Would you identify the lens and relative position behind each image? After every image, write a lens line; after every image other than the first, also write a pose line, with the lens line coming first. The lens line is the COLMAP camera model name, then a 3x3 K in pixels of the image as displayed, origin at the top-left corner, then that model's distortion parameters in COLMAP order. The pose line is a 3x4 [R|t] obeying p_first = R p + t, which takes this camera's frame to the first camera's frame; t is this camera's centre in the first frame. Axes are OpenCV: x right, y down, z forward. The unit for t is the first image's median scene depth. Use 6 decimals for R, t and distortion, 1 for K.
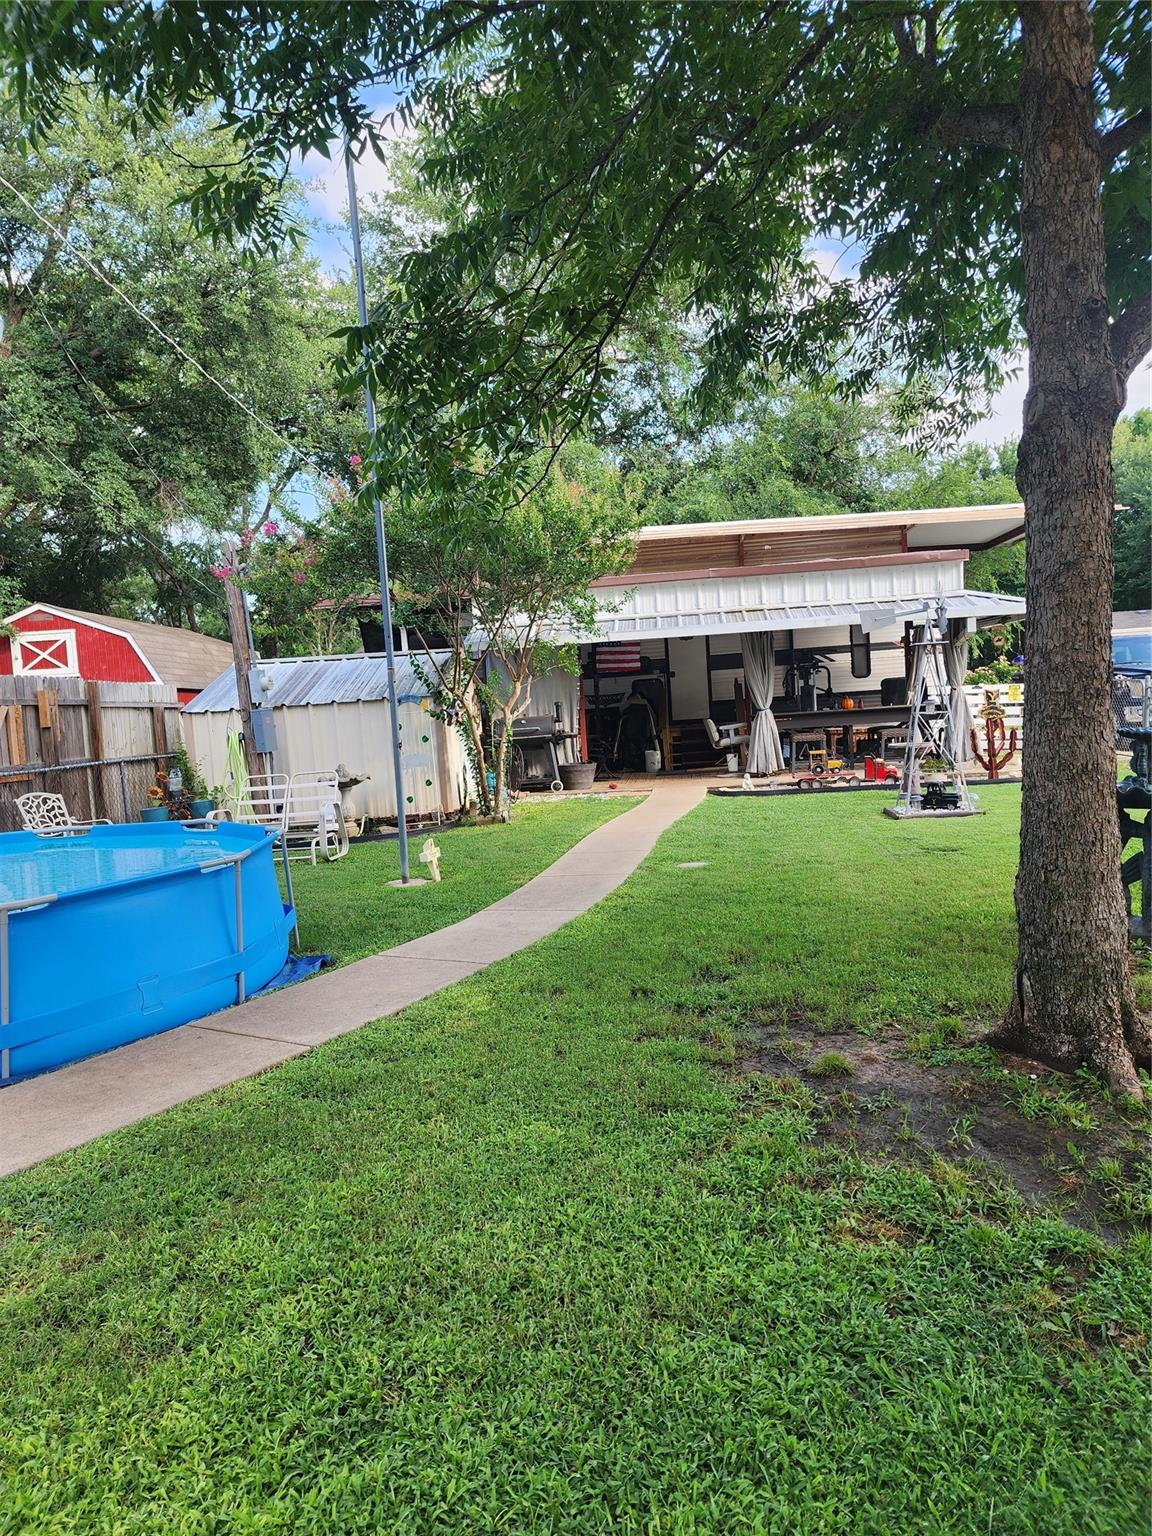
lens RADIAL K [[1042.1, 0, 576.0], [0, 1042.1, 768.0], [0, 0, 1]] dist [0.006125, 0.003538]
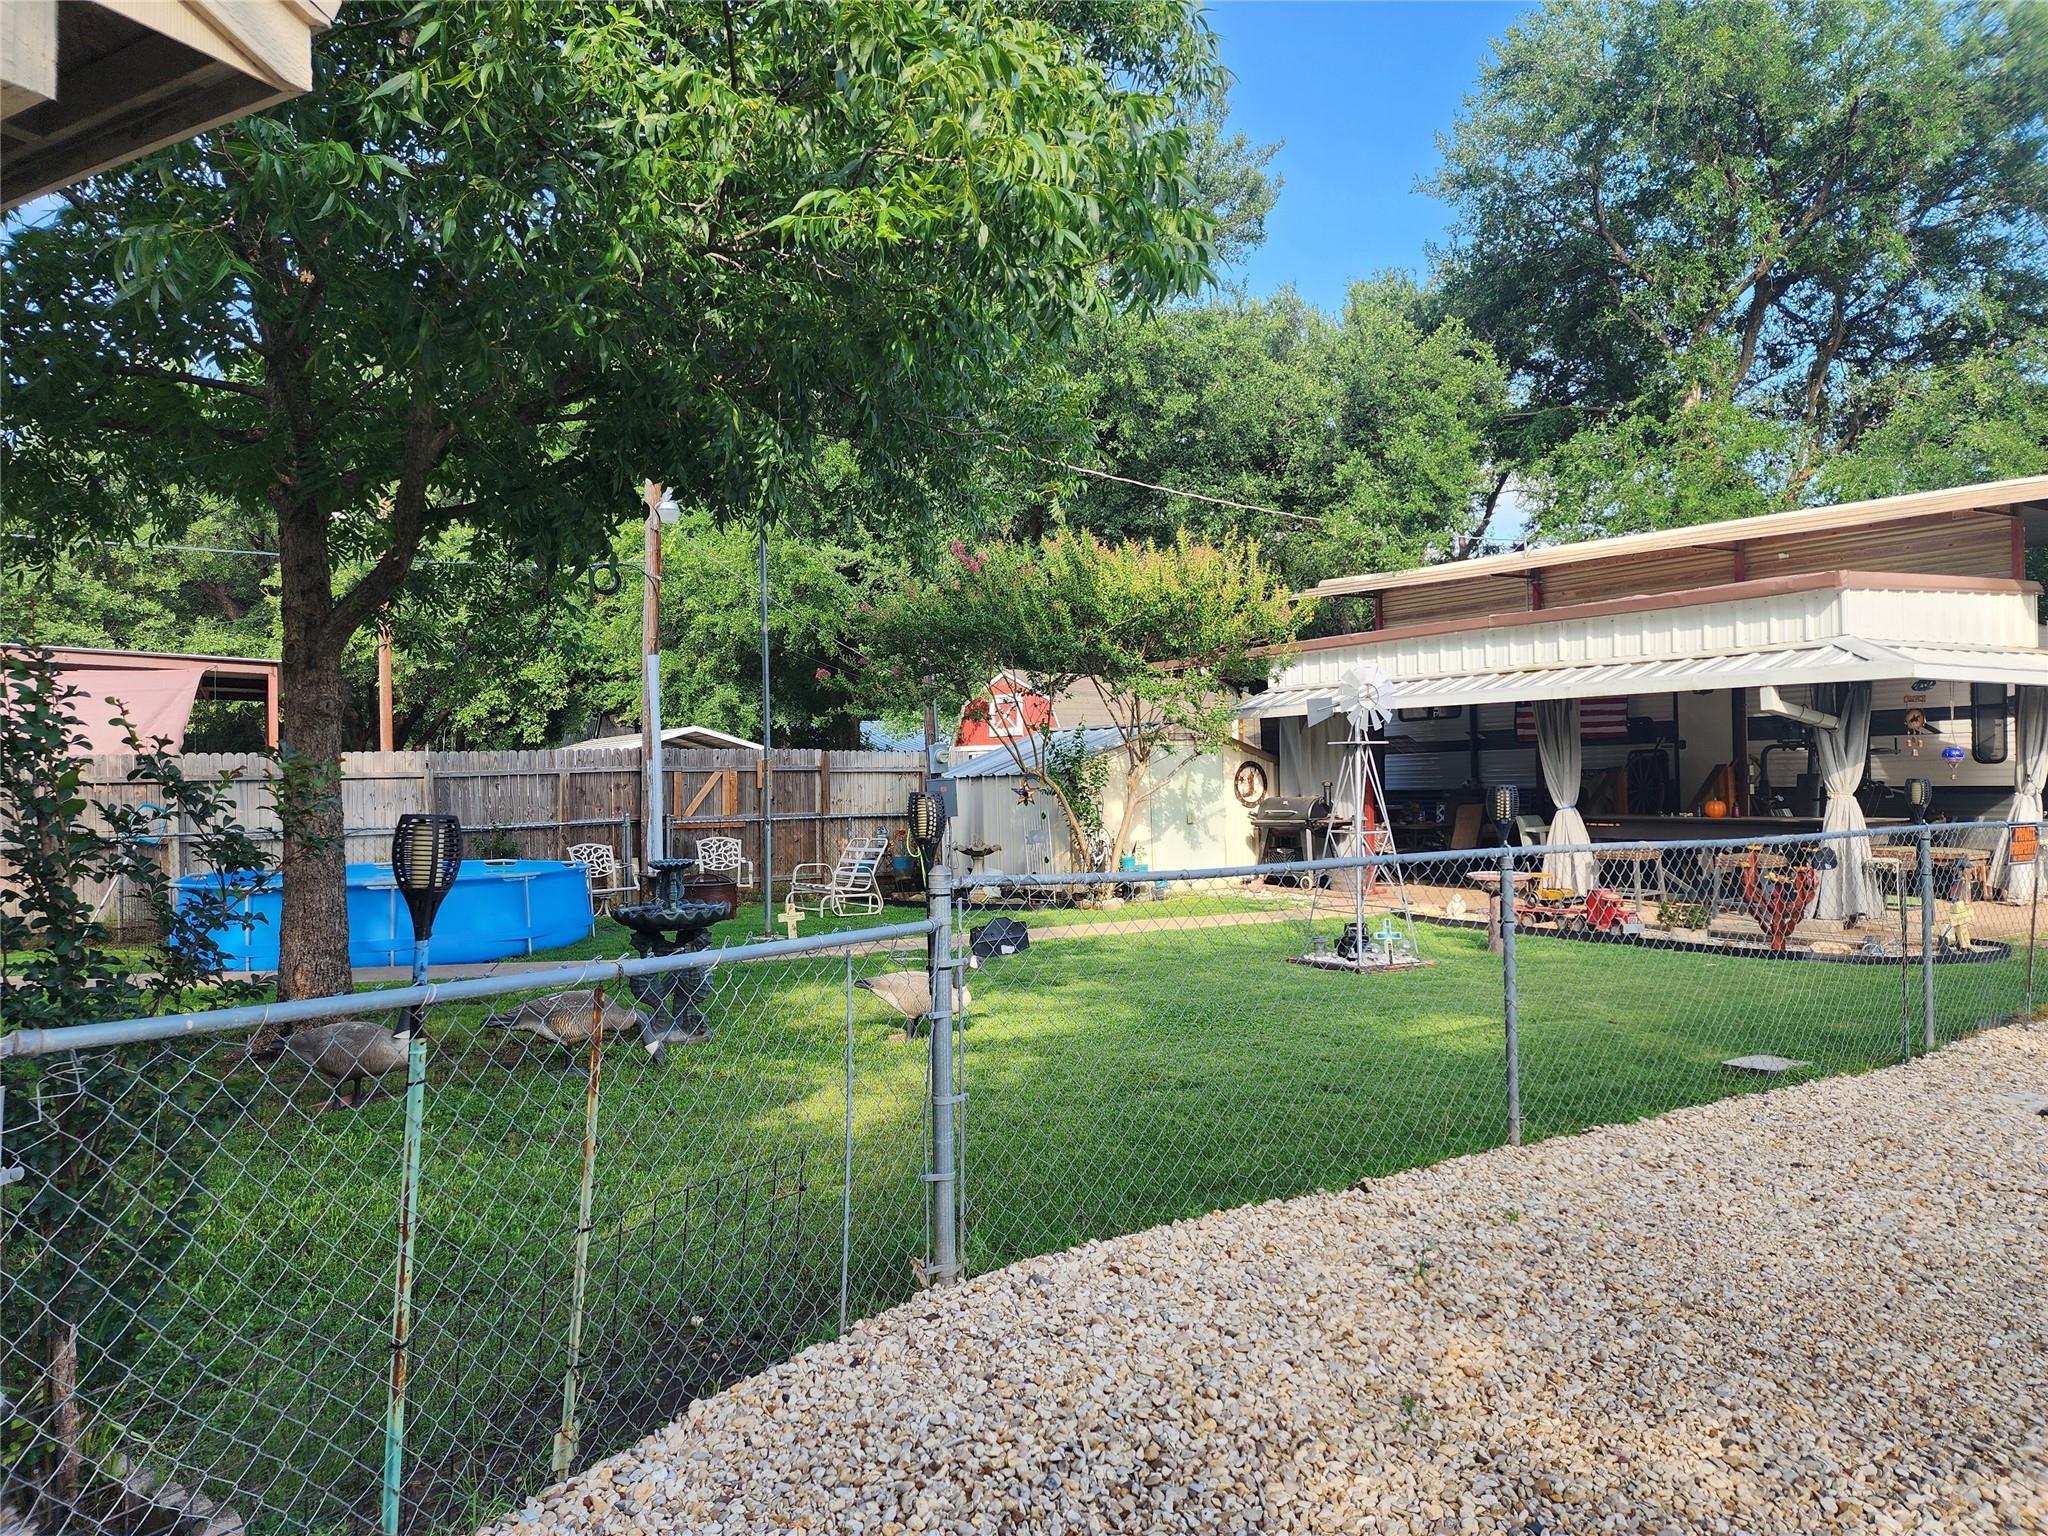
lens RADIAL K [[1389.5, 0, 1024.0], [0, 1389.5, 768.0], [0, 0, 1]] dist [0.006125, 0.003538]
pose [[0.590345, 0.045800, -0.805850, 0.720716], [-0.067201, 0.997711, 0.007475, -0.064581], [0.804348, 0.049741, 0.592072, 0.135772]]
